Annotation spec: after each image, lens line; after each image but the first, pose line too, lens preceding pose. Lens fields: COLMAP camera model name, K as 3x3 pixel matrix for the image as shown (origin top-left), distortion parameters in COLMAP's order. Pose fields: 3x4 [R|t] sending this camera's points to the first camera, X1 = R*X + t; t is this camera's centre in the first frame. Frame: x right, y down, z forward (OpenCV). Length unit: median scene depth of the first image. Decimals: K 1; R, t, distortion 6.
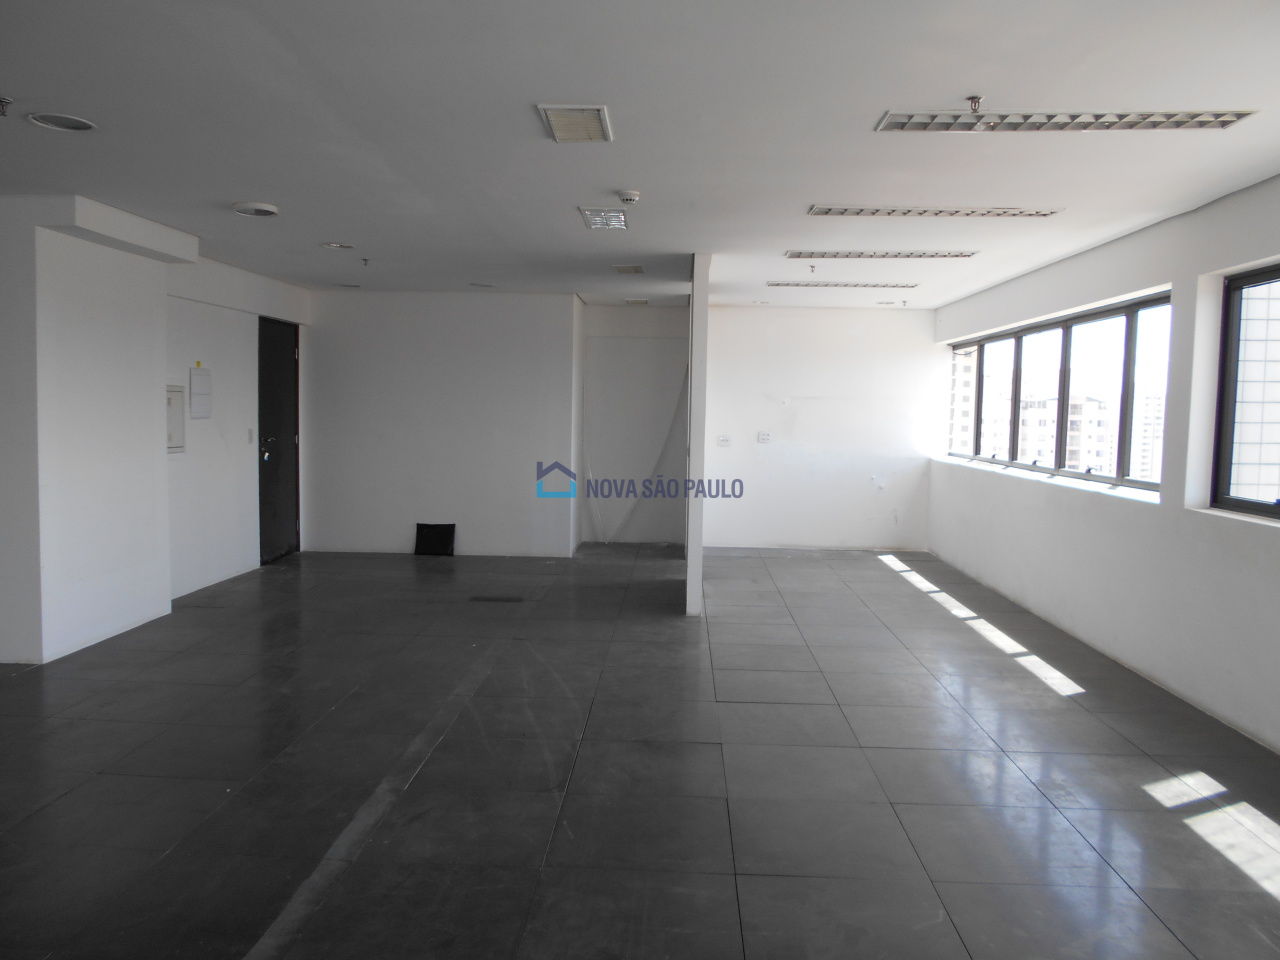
lens RADIAL K [[987.1, 0, 640.0], [0, 987.1, 480.0], [0, 0, 1]] dist [-0.051810, -0.001878]
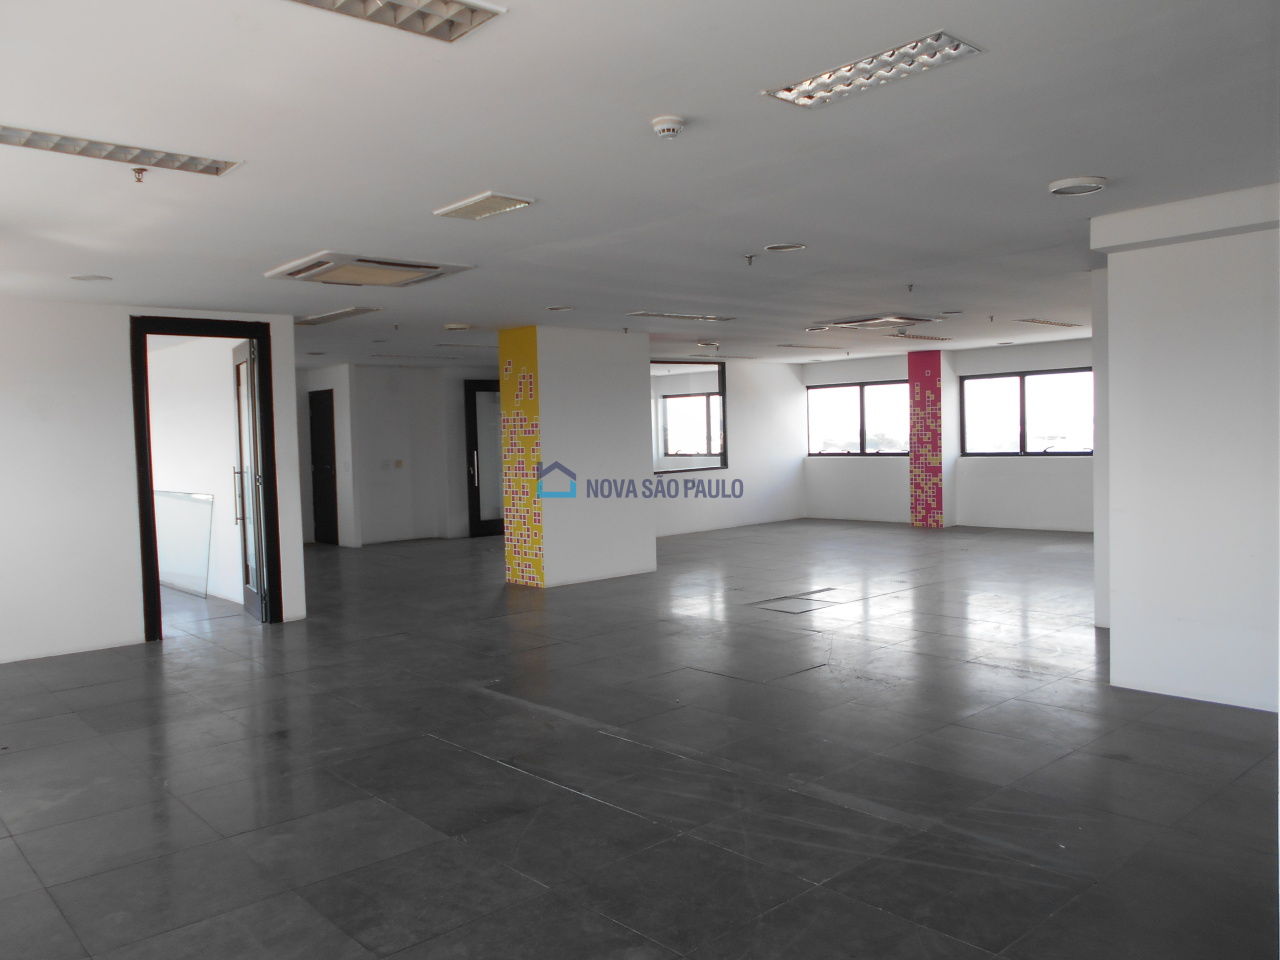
lens RADIAL K [[987.1, 0, 640.0], [0, 987.1, 480.0], [0, 0, 1]] dist [-0.051810, -0.001878]
pose [[-0.710081, 0.032450, -0.703372, 0.642019], [-0.036807, 0.995861, 0.083102, -0.129121], [0.703158, 0.084898, -0.705947, 1.977370]]
